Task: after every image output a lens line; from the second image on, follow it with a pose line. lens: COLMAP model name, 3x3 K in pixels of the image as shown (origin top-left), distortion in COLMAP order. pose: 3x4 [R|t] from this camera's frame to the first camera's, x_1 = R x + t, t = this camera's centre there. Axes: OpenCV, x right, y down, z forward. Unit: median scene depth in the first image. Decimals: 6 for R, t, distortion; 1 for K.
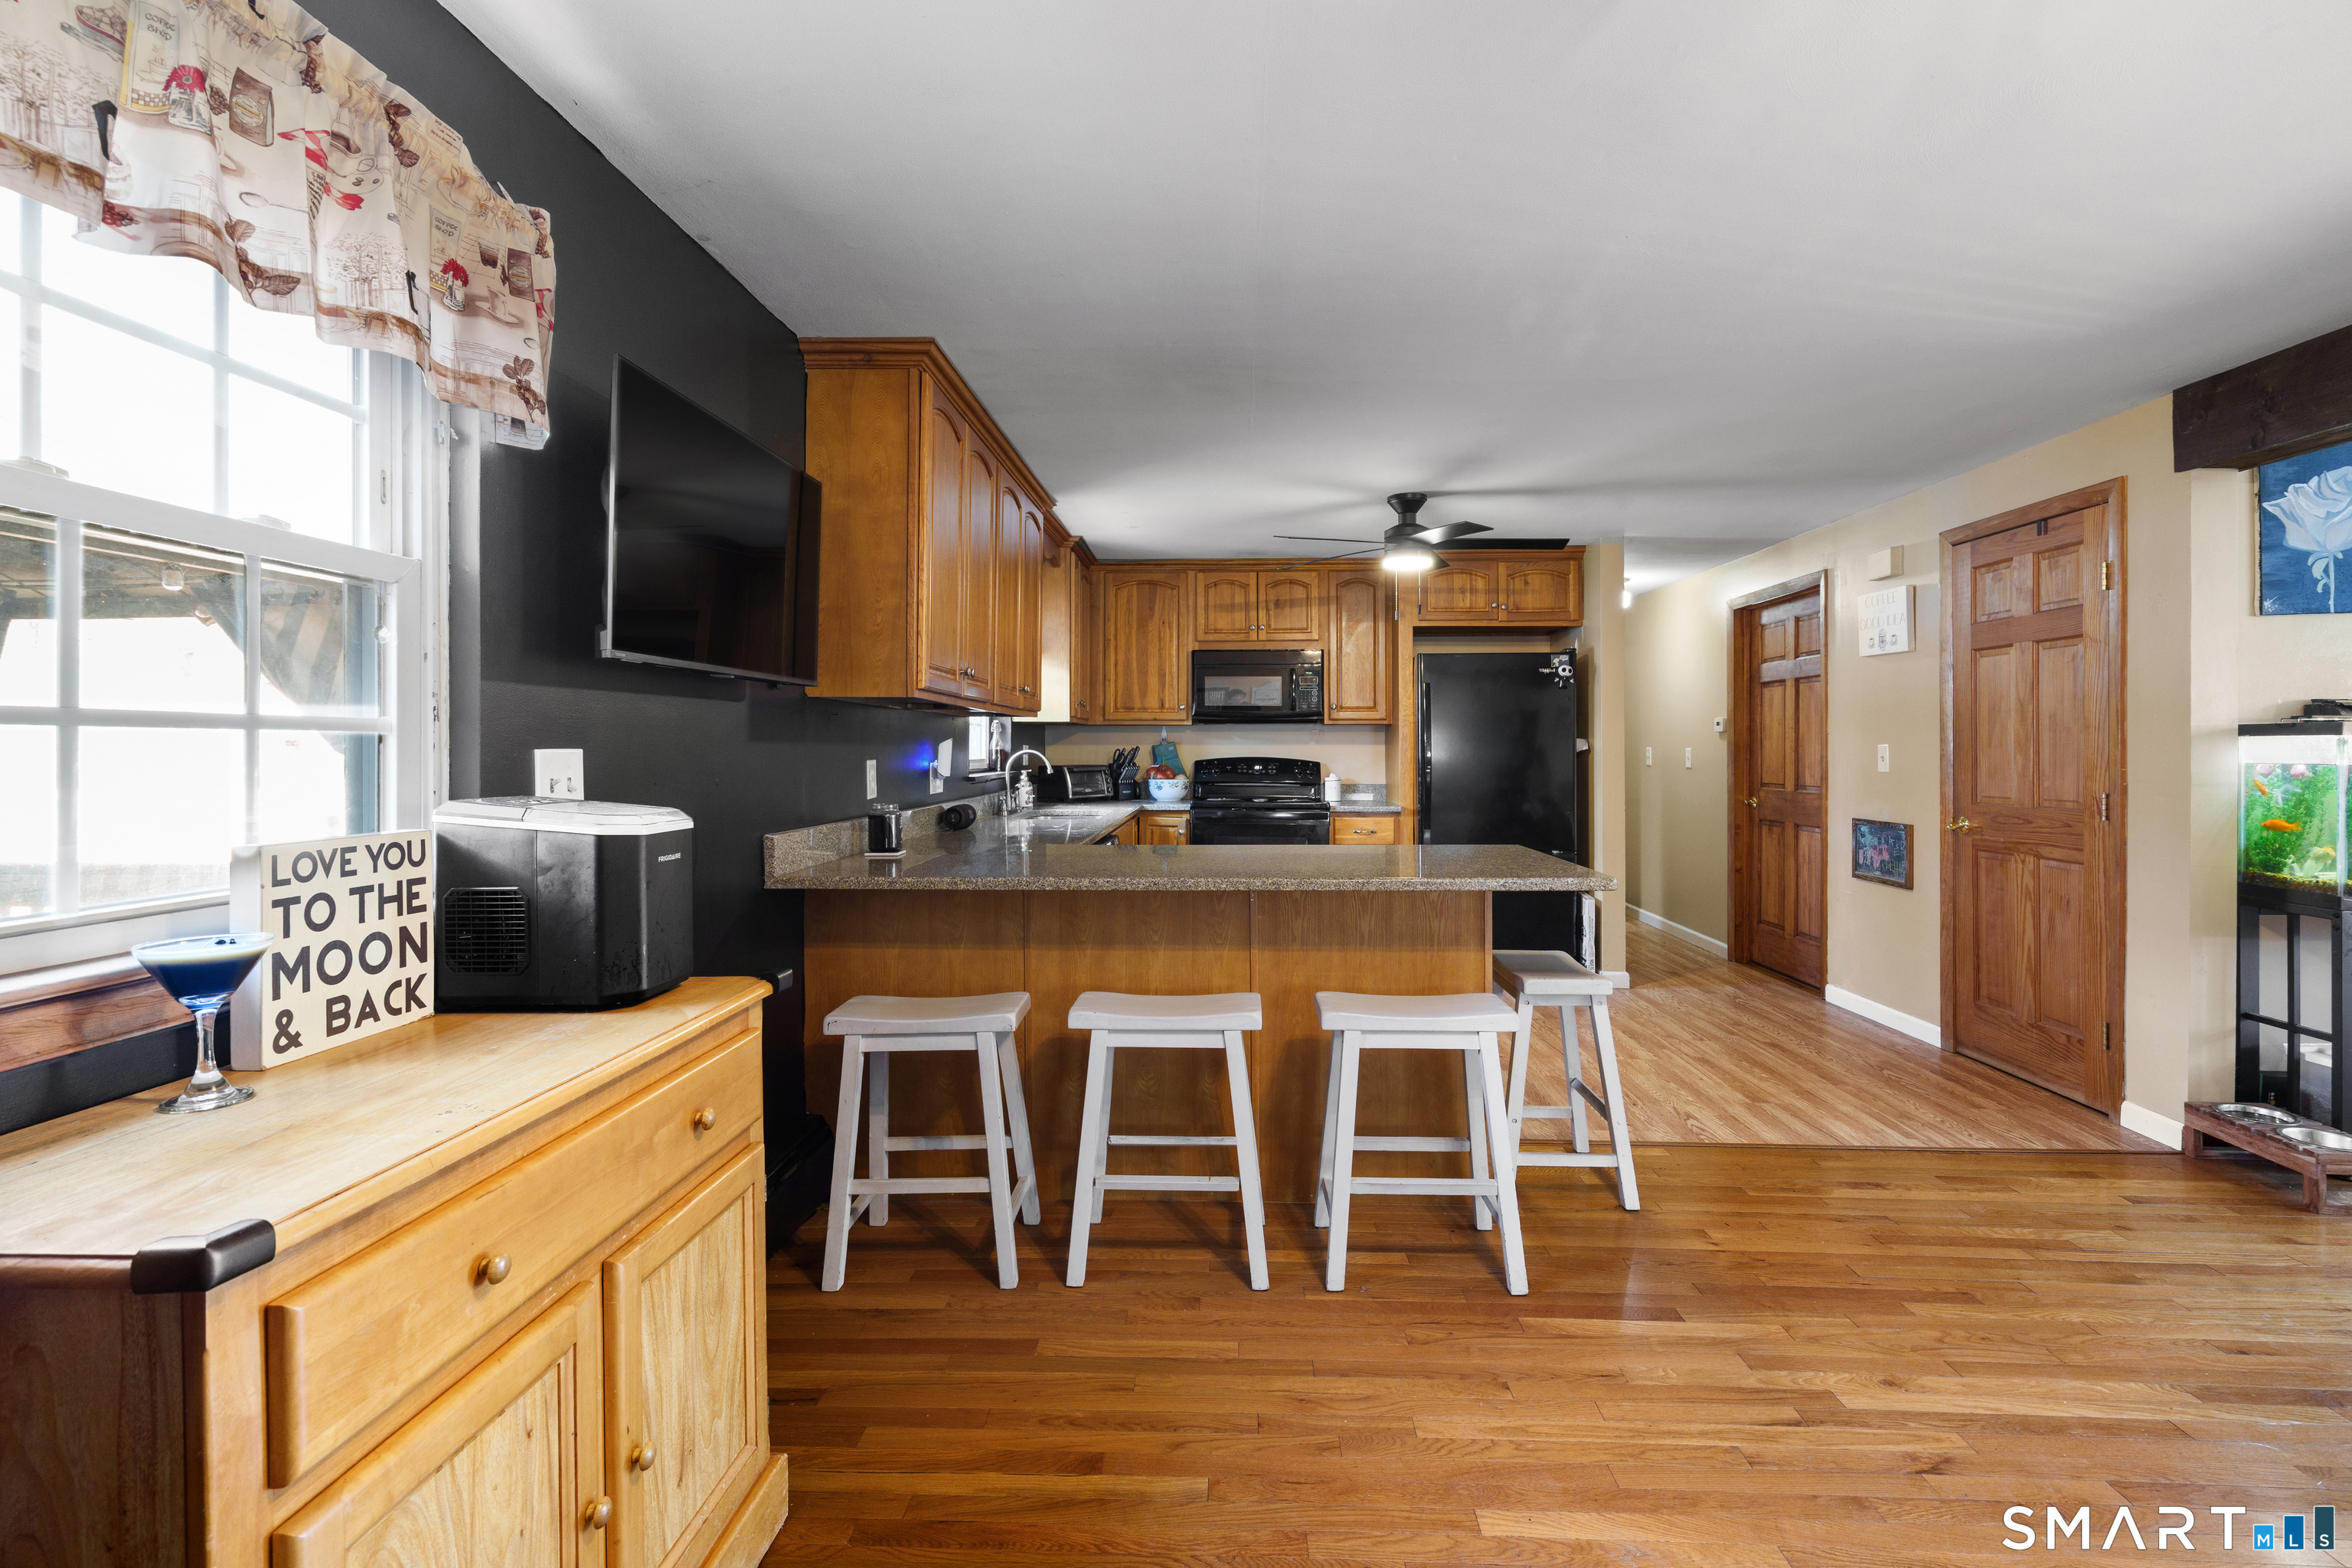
lens RADIAL K [[1081.8, 0, 1181.3], [0, 1081.8, 741.3], [0, 0, 1]] dist [0.000449, 0.000026]
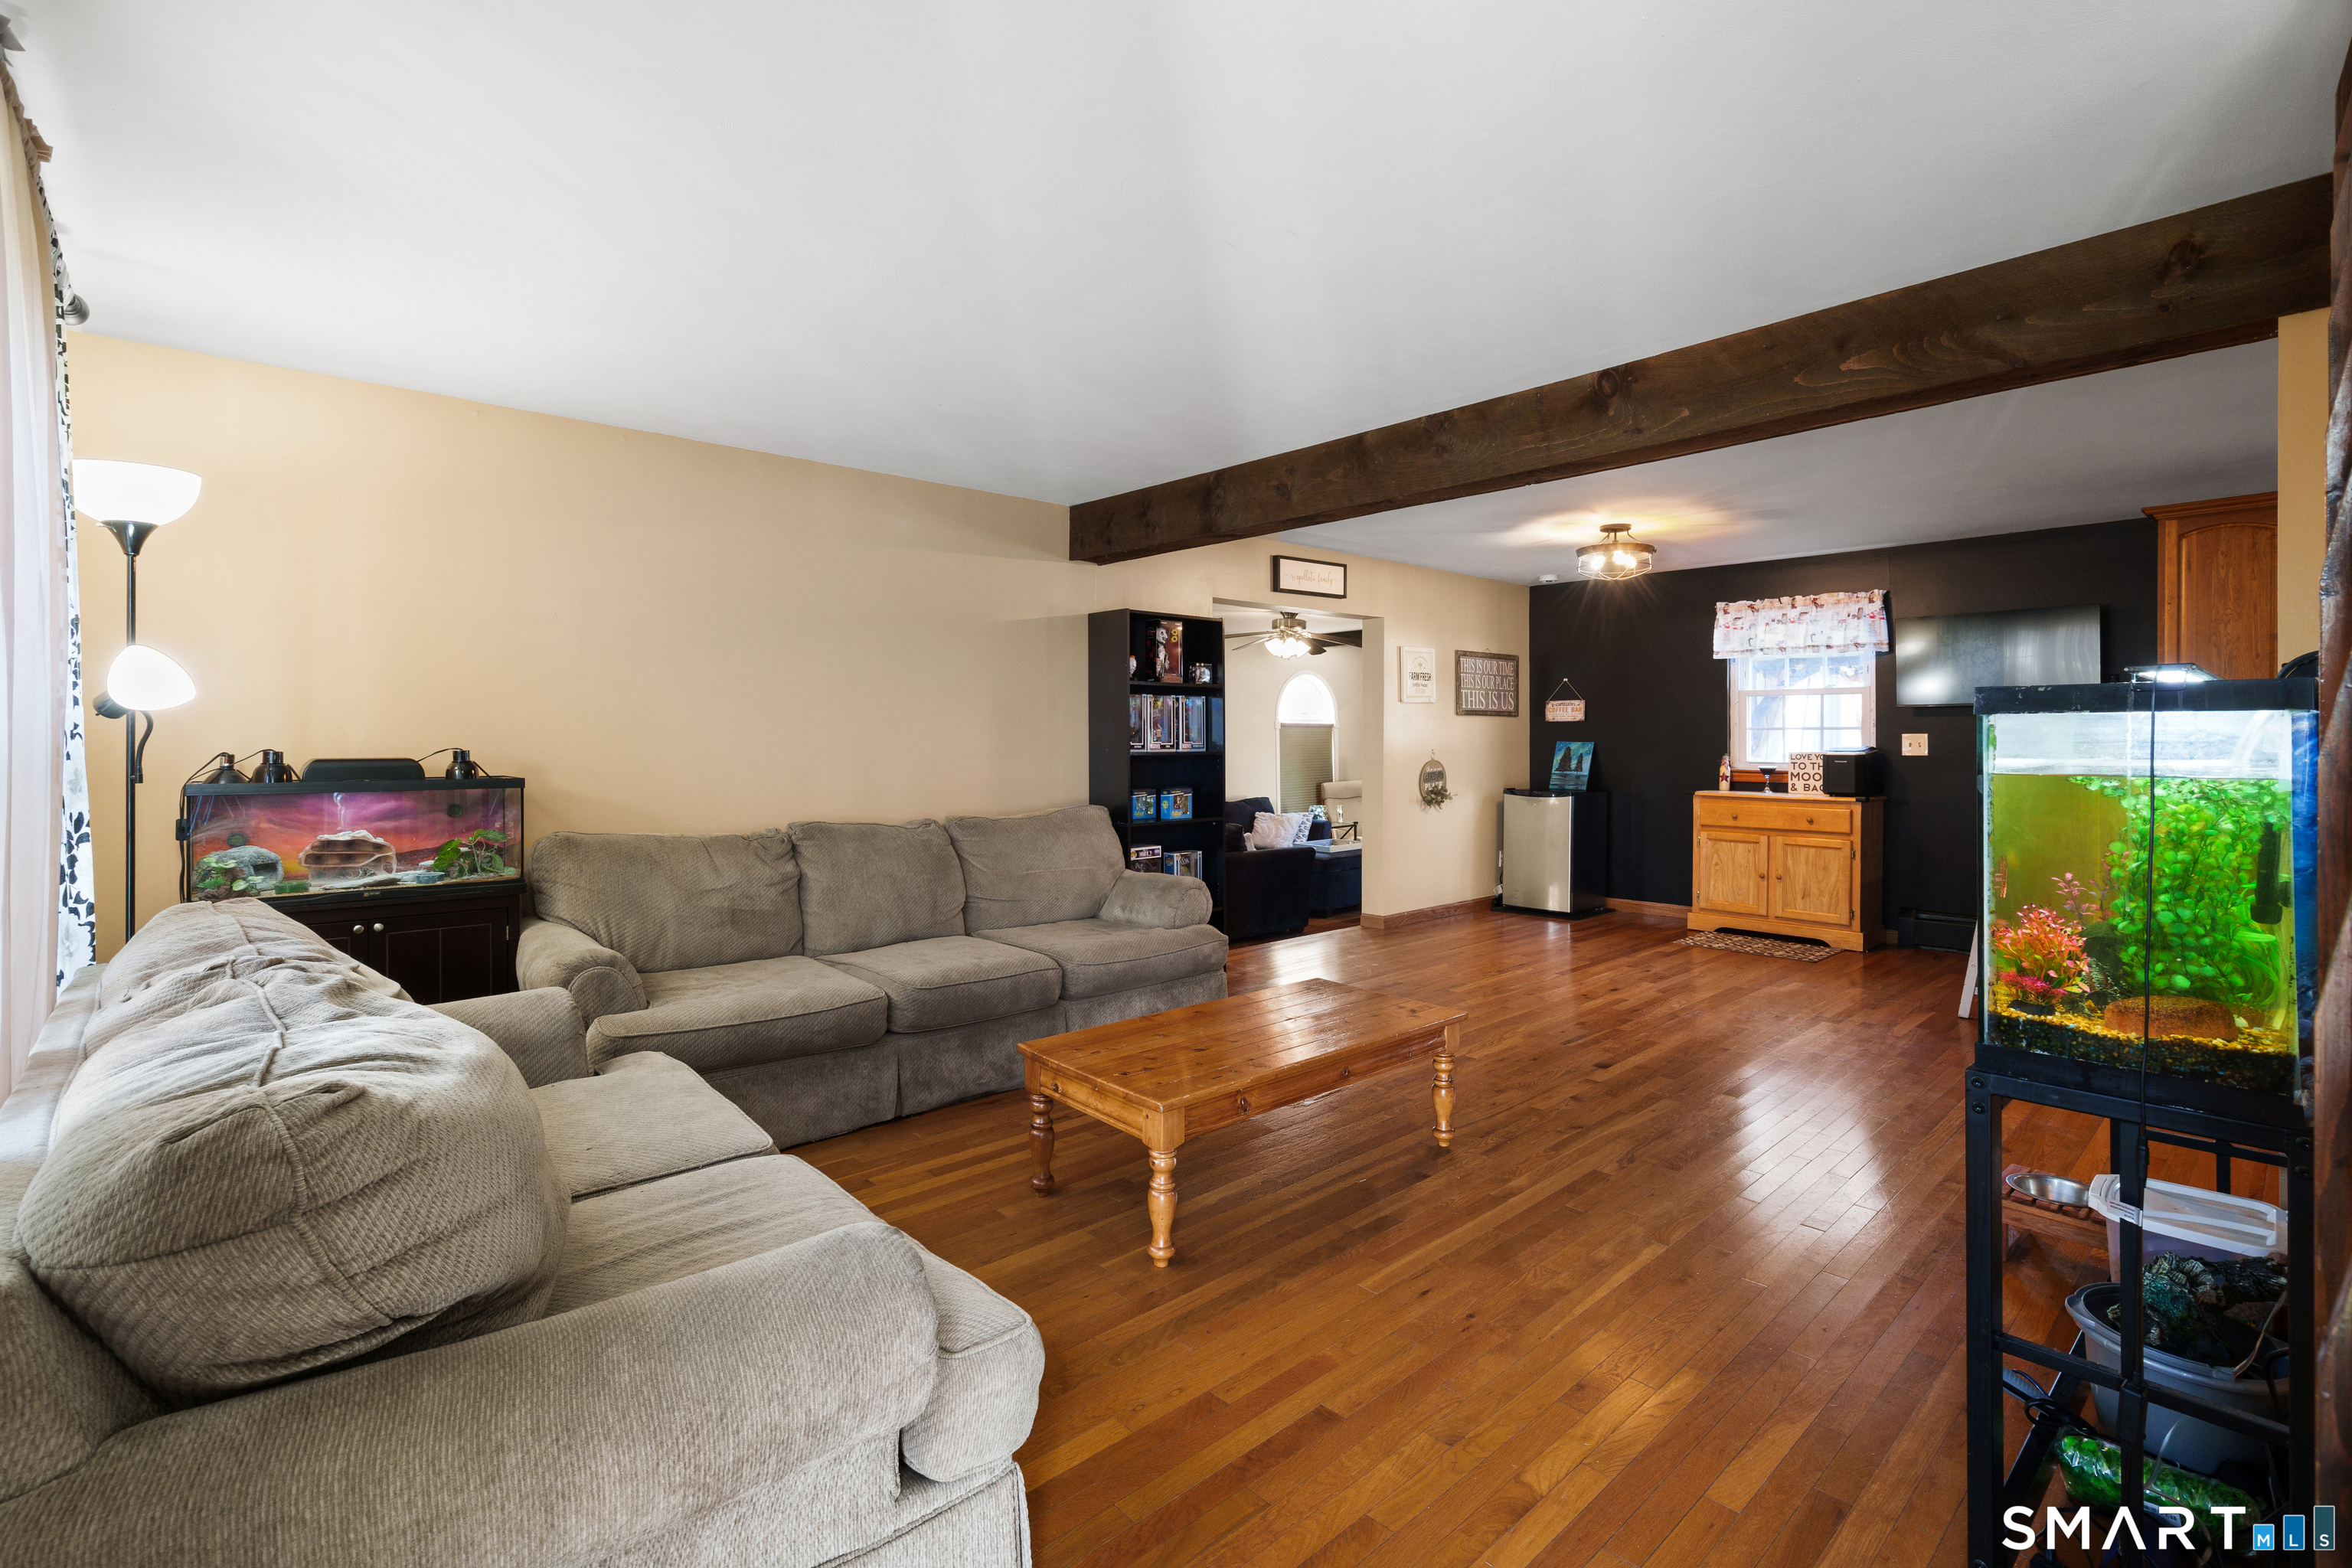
lens RADIAL K [[1052.1, 0, 1211.1], [0, 1052.1, 735.9], [0, 0, 1]] dist [-0.001354, 0.000005]
pose [[-0.702441, 0.001976, -0.711739, 1.803916], [0.007207, 0.999965, -0.004336, 0.005707], [0.711705, -0.008175, -0.702430, 0.957522]]
